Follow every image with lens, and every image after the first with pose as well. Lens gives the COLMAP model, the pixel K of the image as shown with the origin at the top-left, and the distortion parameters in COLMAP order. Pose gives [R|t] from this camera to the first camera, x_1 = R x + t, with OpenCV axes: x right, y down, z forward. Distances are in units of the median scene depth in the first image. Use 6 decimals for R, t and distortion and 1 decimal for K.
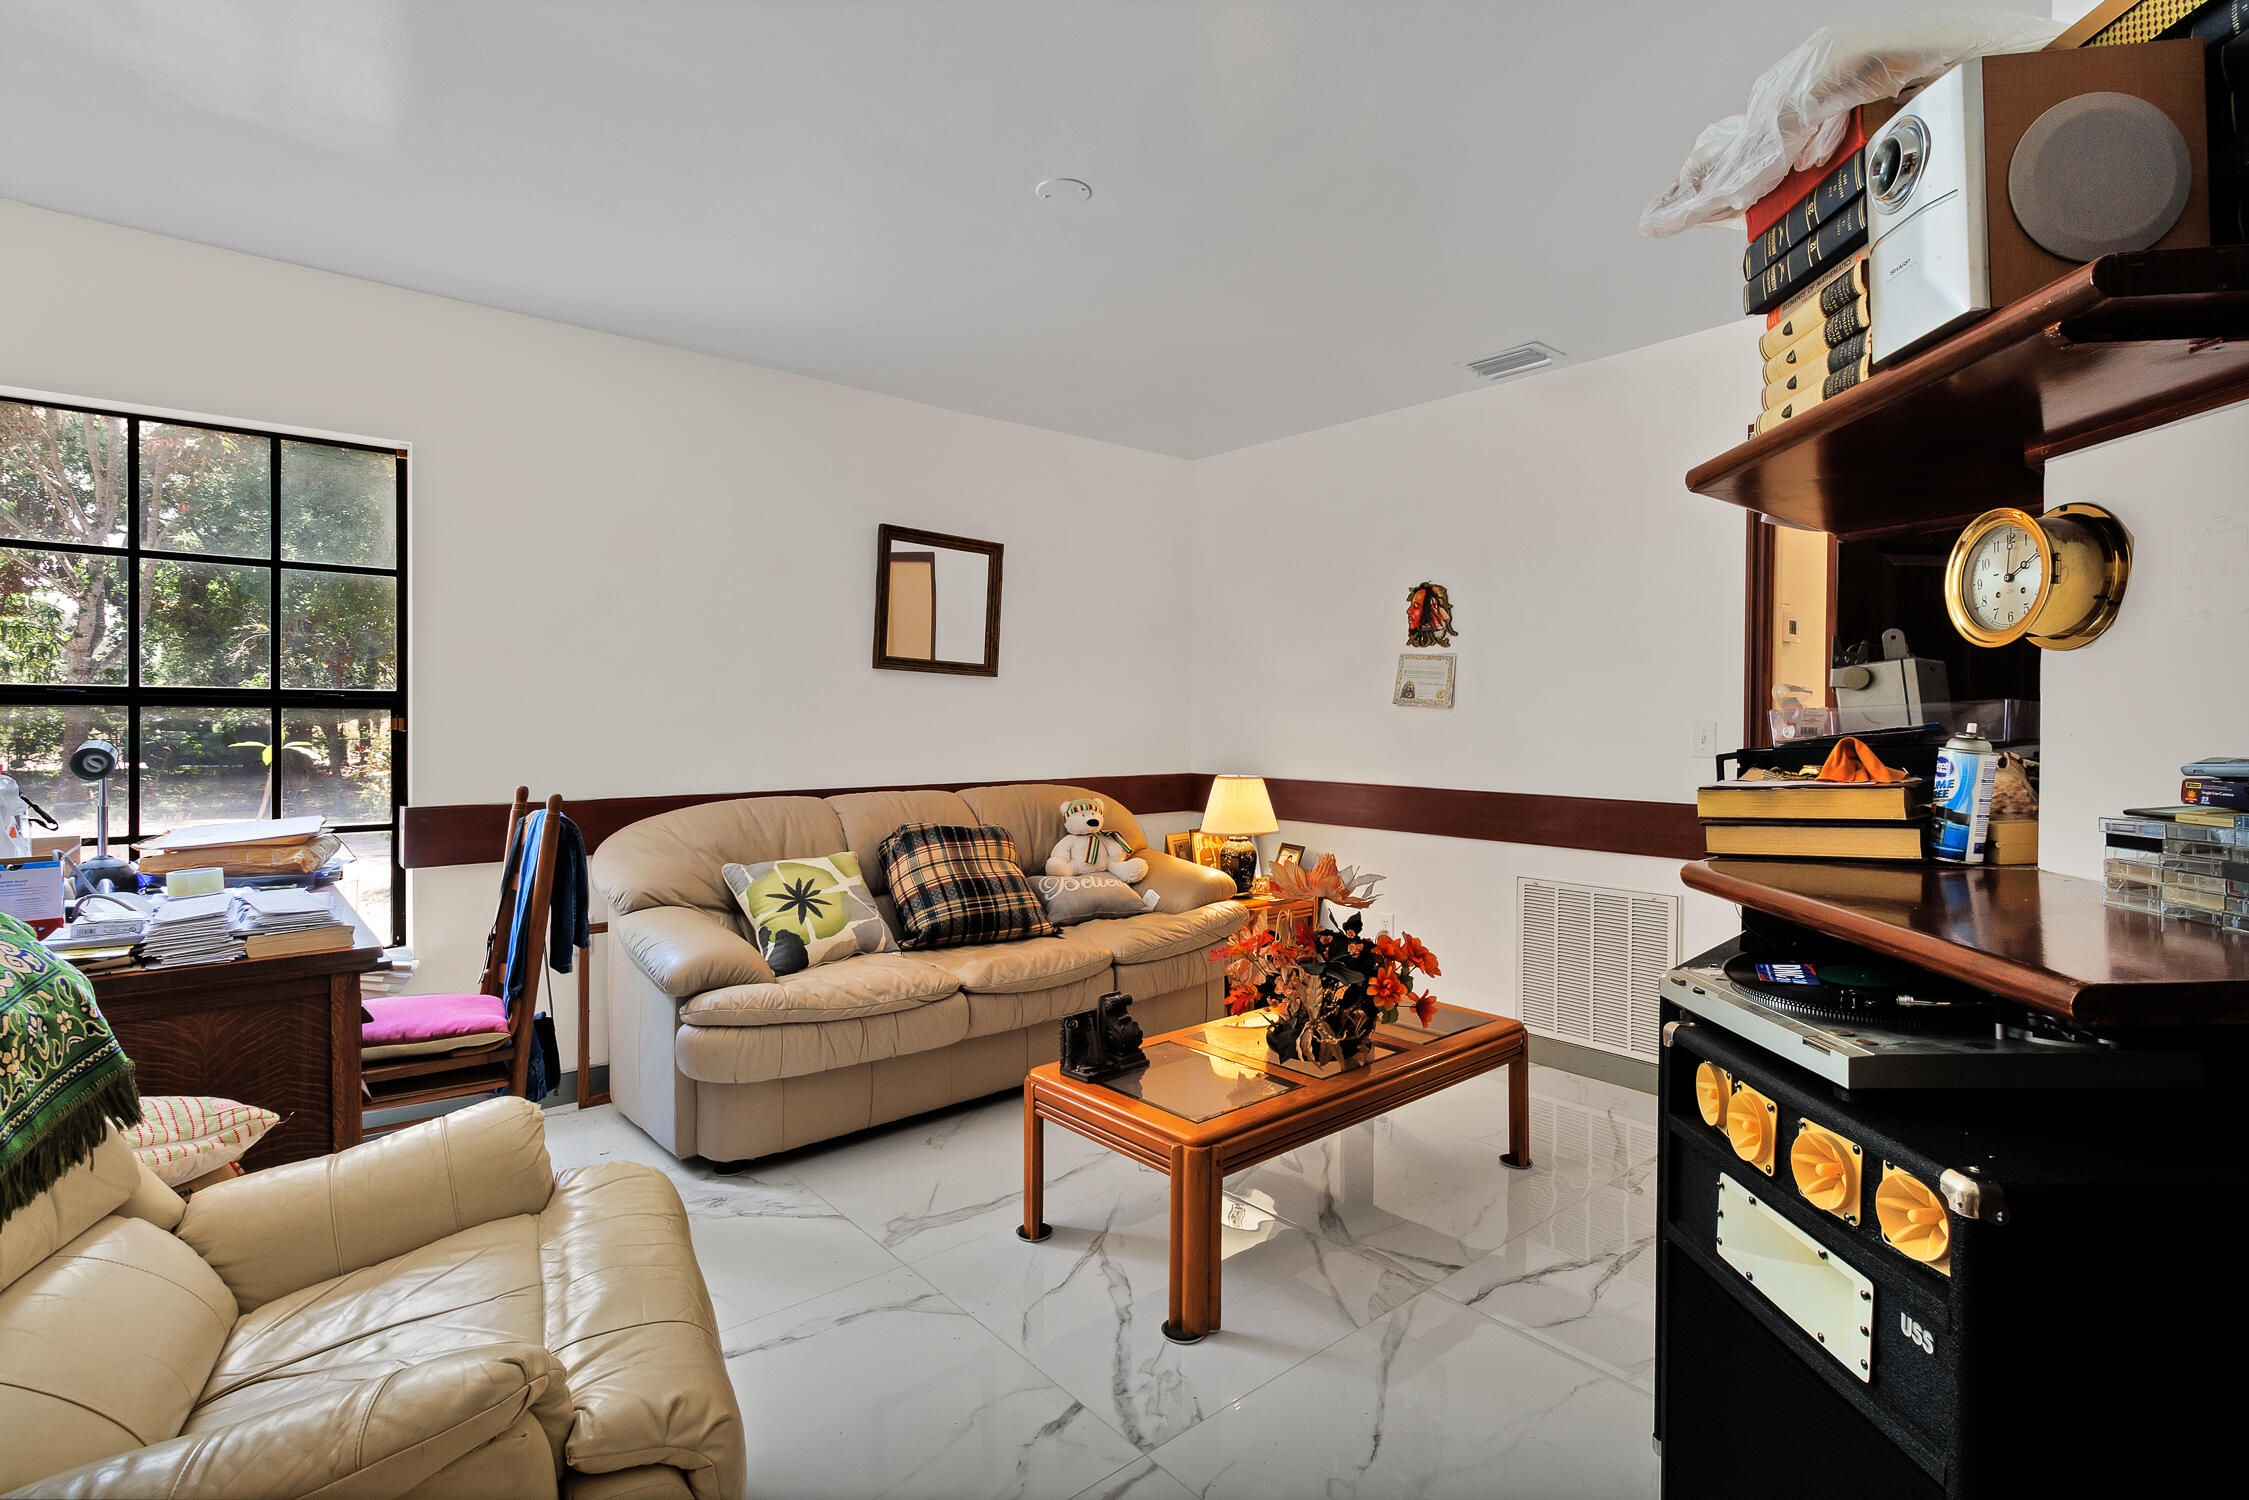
lens RADIAL K [[1069.7, 0, 1125.2], [0, 1069.7, 737.5], [0, 0, 1]] dist [-0.000696, 0.002708]
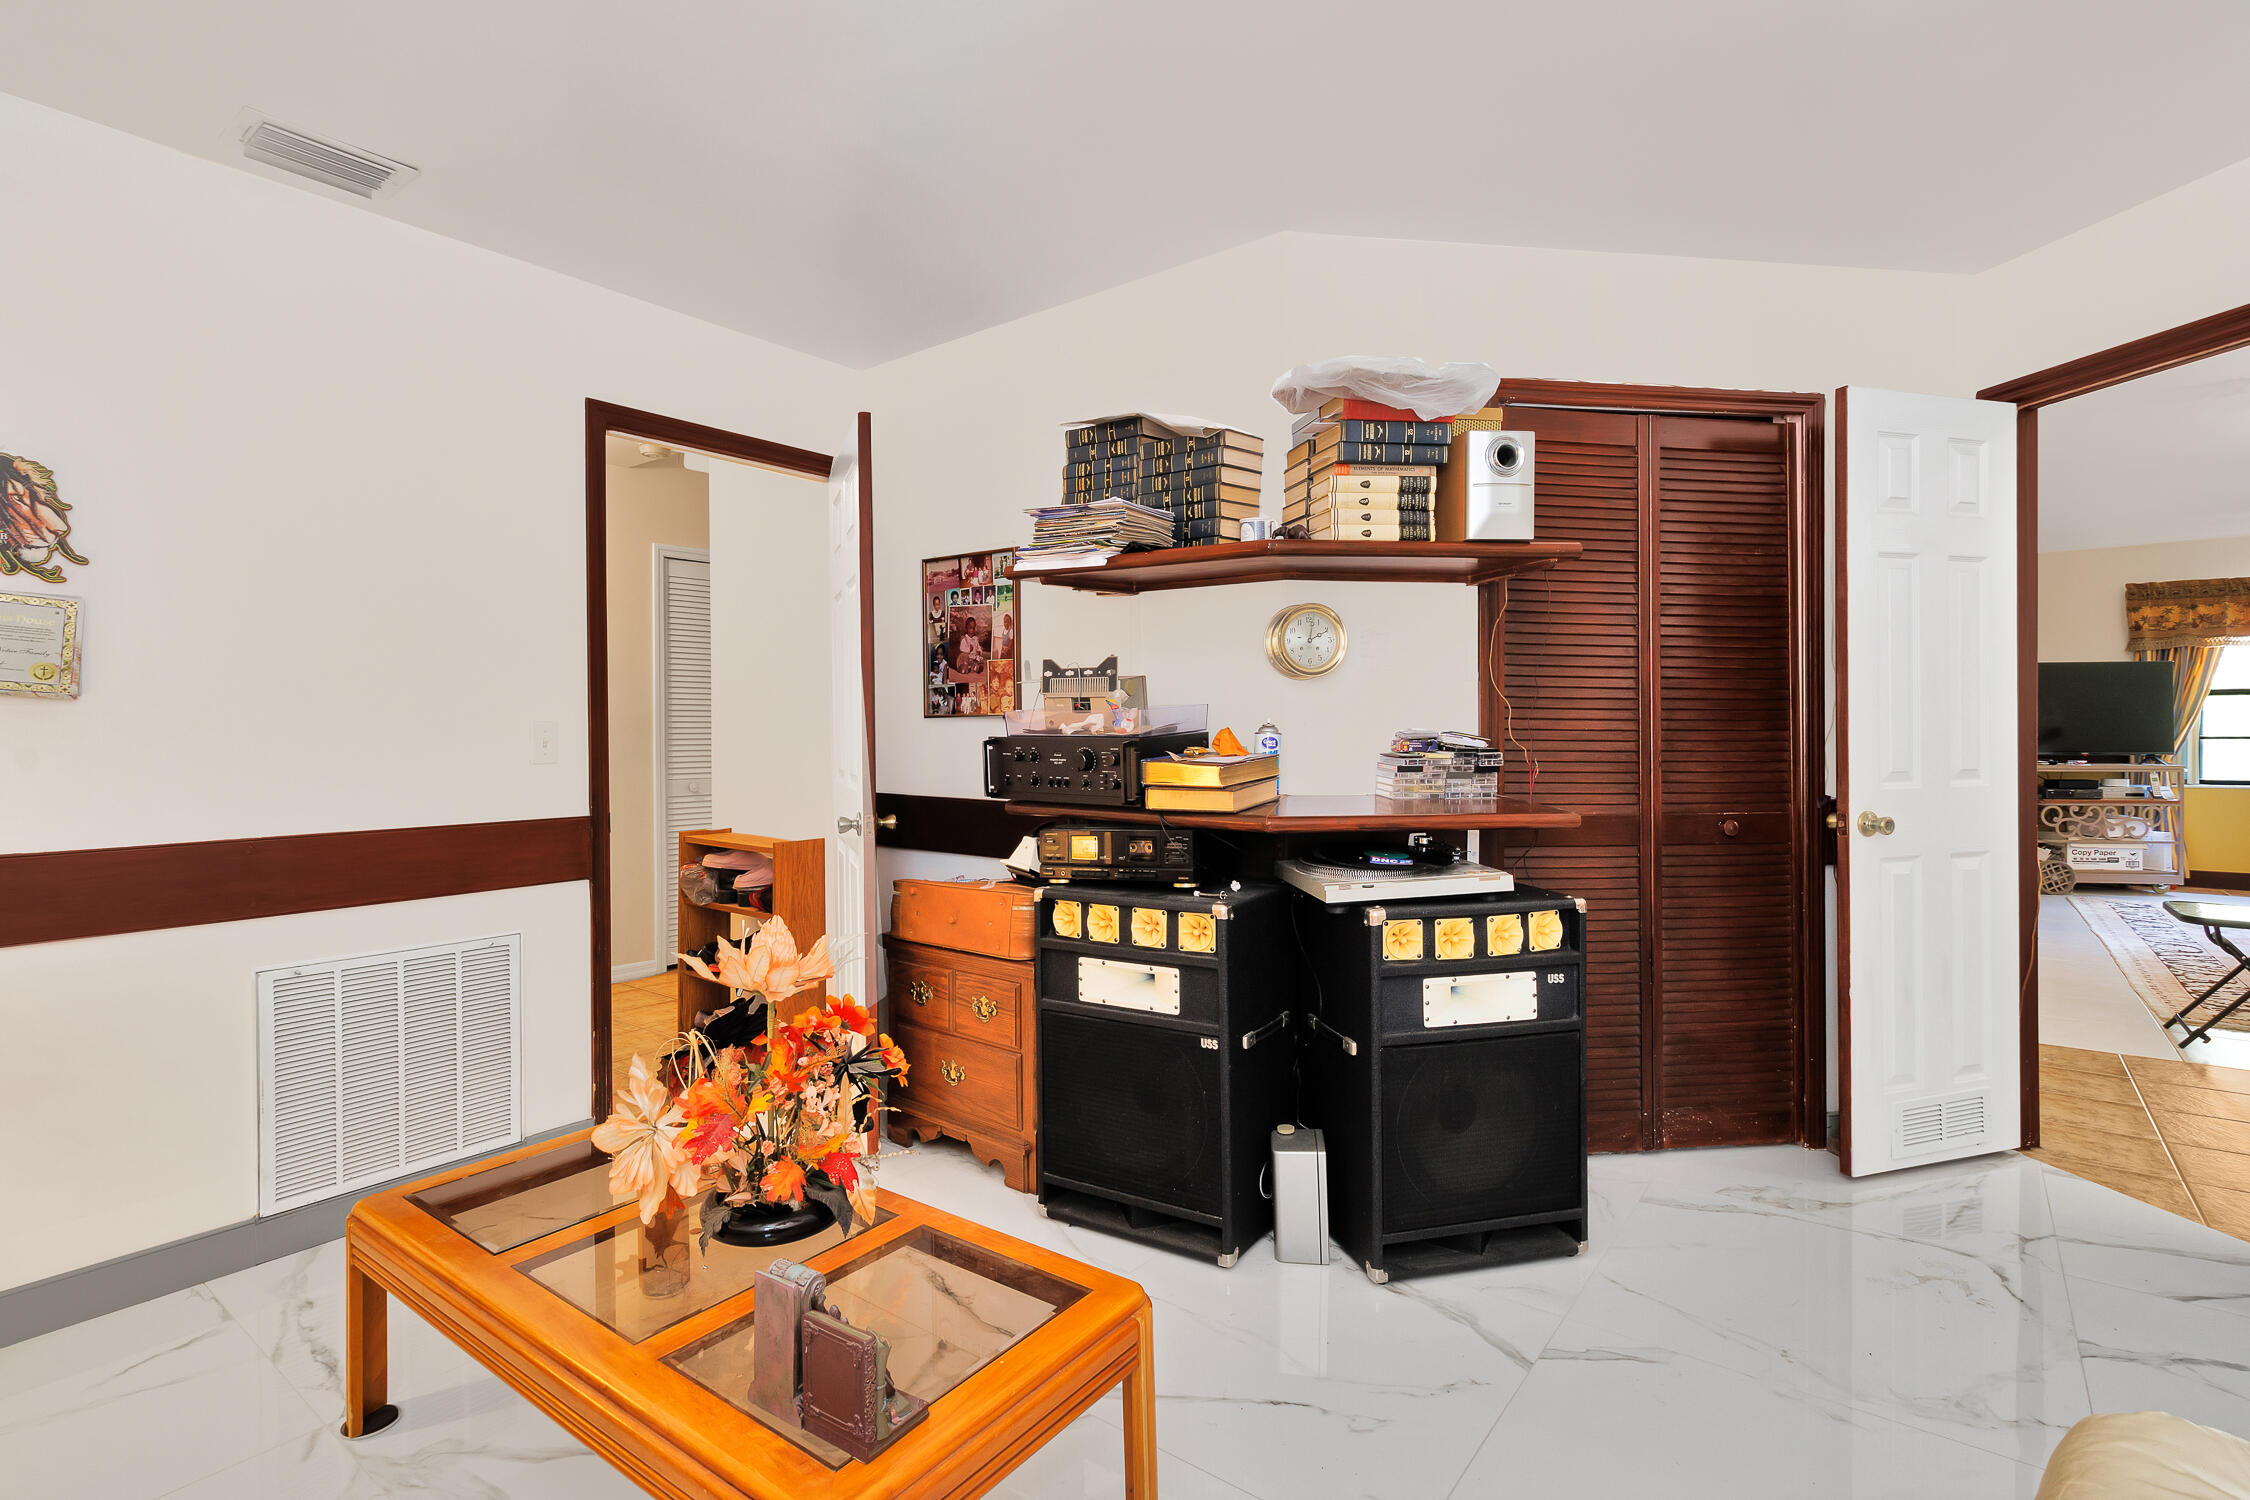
lens RADIAL K [[1070.2, 0, 1134.0], [0, 1070.2, 736.3], [0, 0, 1]] dist [-0.000696, 0.002708]
pose [[-0.217000, -0.006691, 0.976149, -0.402887], [0.022122, 0.999686, 0.011770, -0.004309], [-0.975921, 0.024149, -0.216784, 0.729358]]
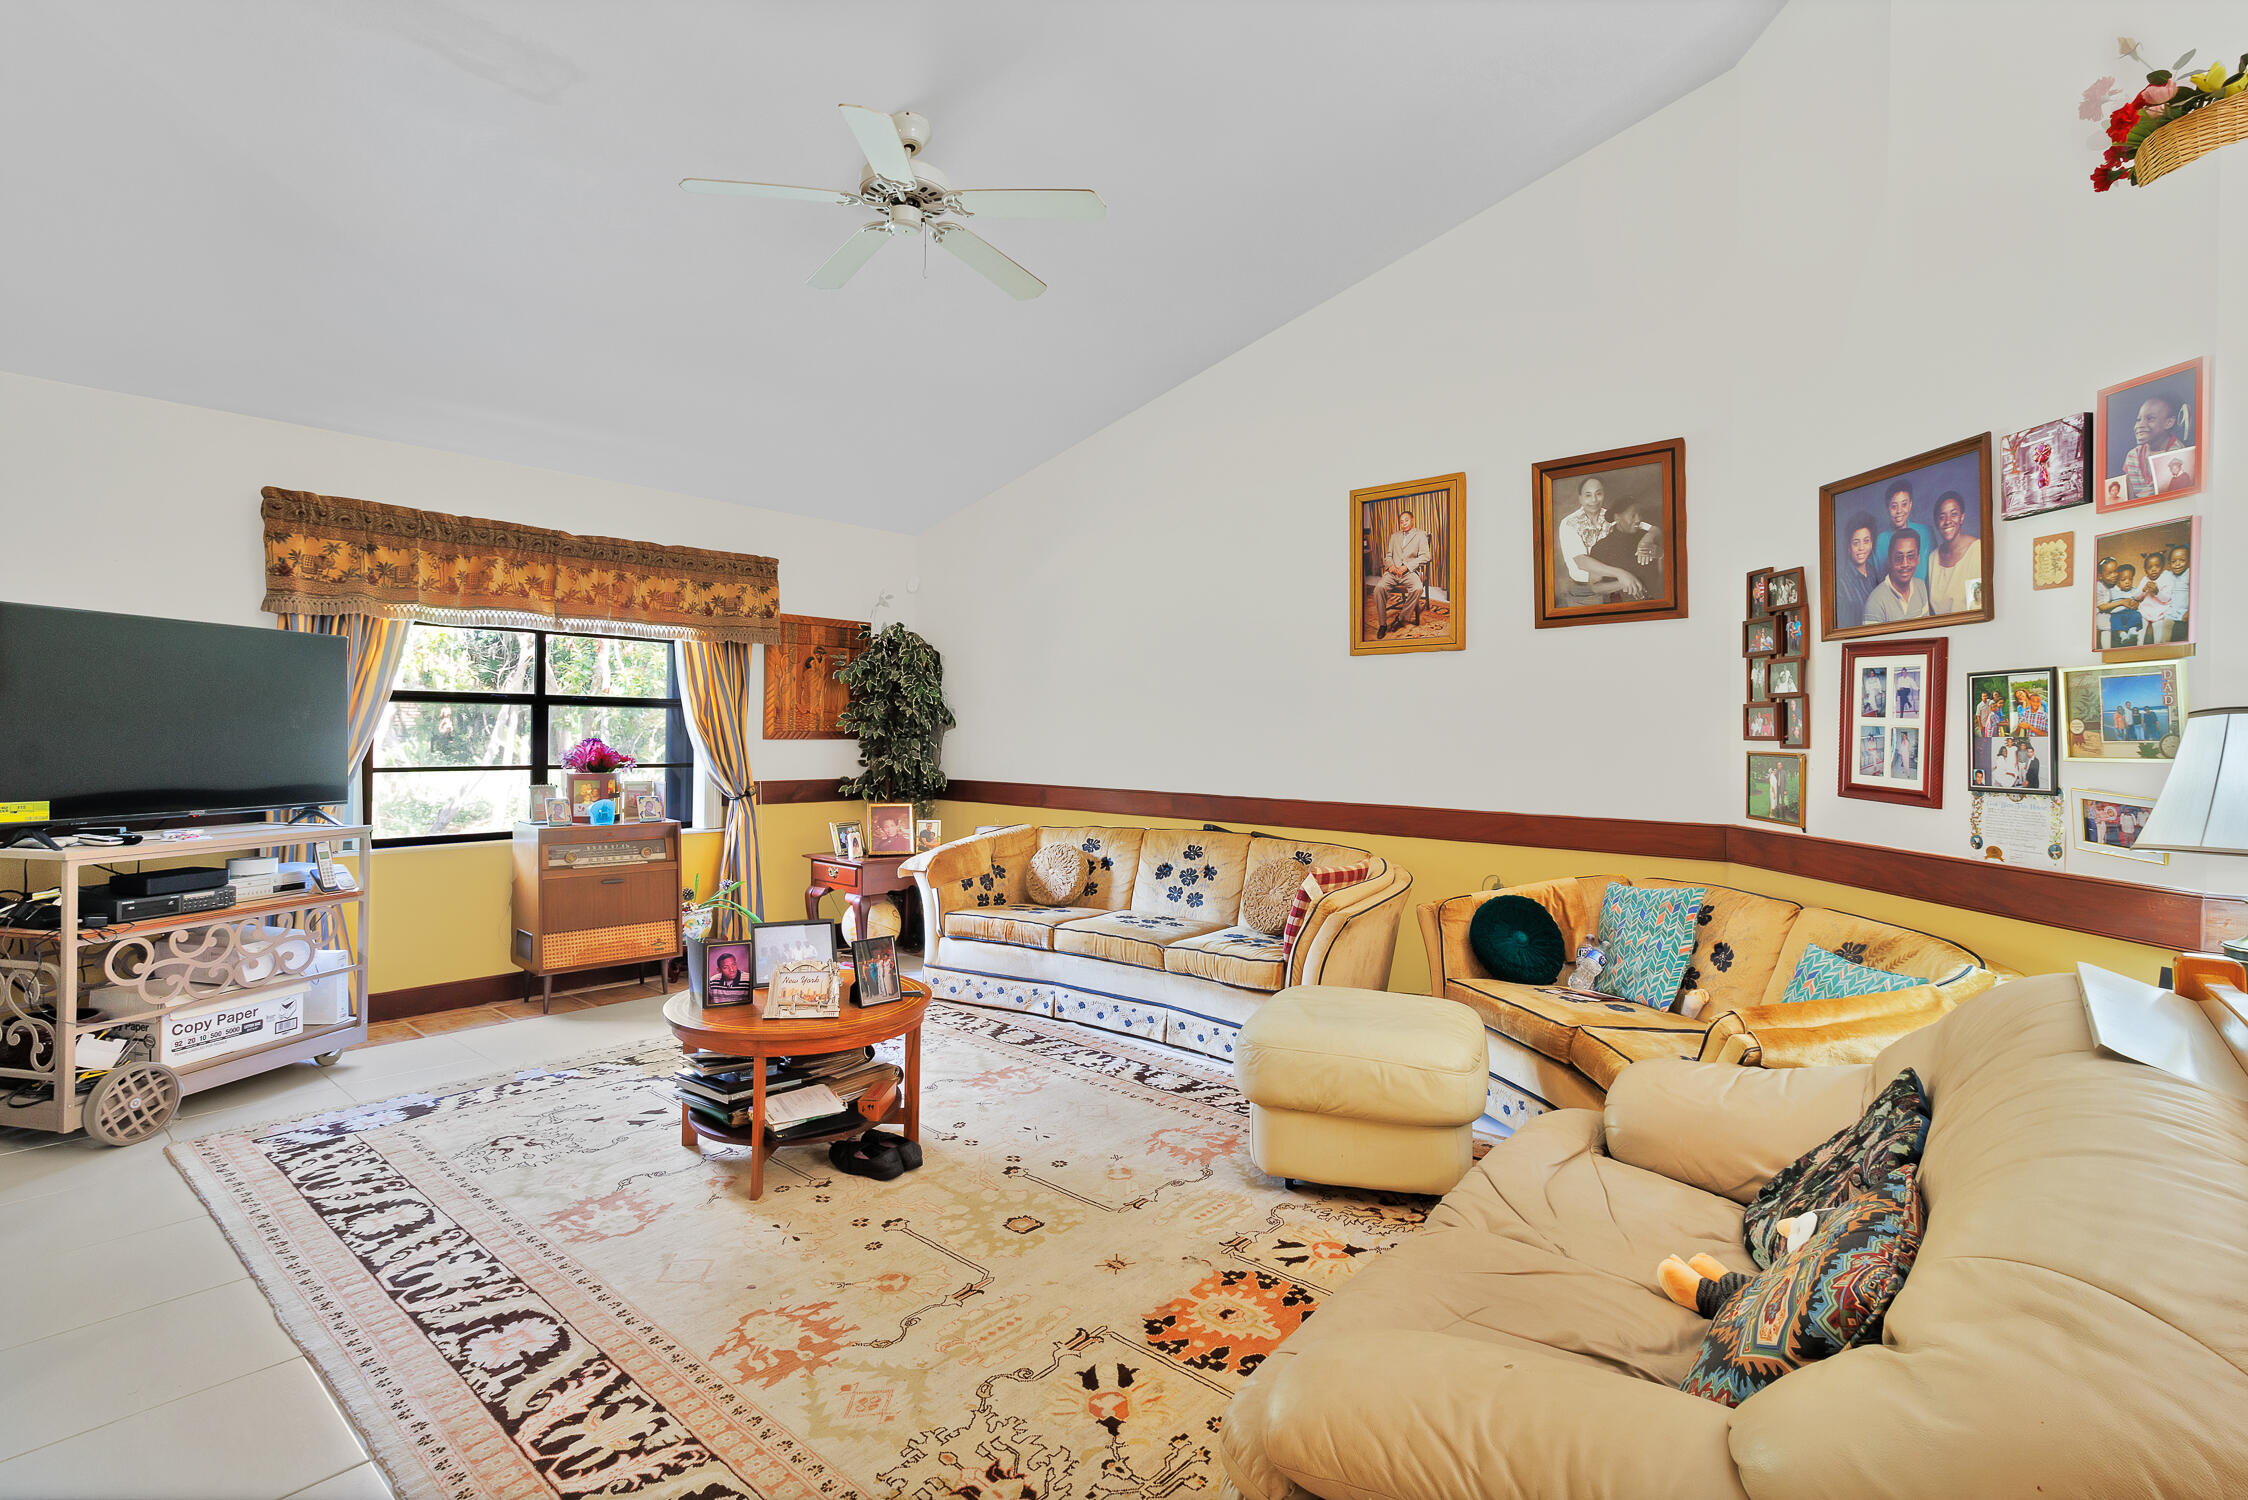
lens RADIAL K [[1069.2, 0, 1127.6], [0, 1069.2, 728.1], [0, 0, 1]] dist [-0.000696, 0.002708]
pose [[-0.986914, -0.015540, -0.160495, 0.525571], [-0.017673, 0.999773, 0.011867, -0.010482], [0.160274, 0.014548, -0.986965, -0.392690]]
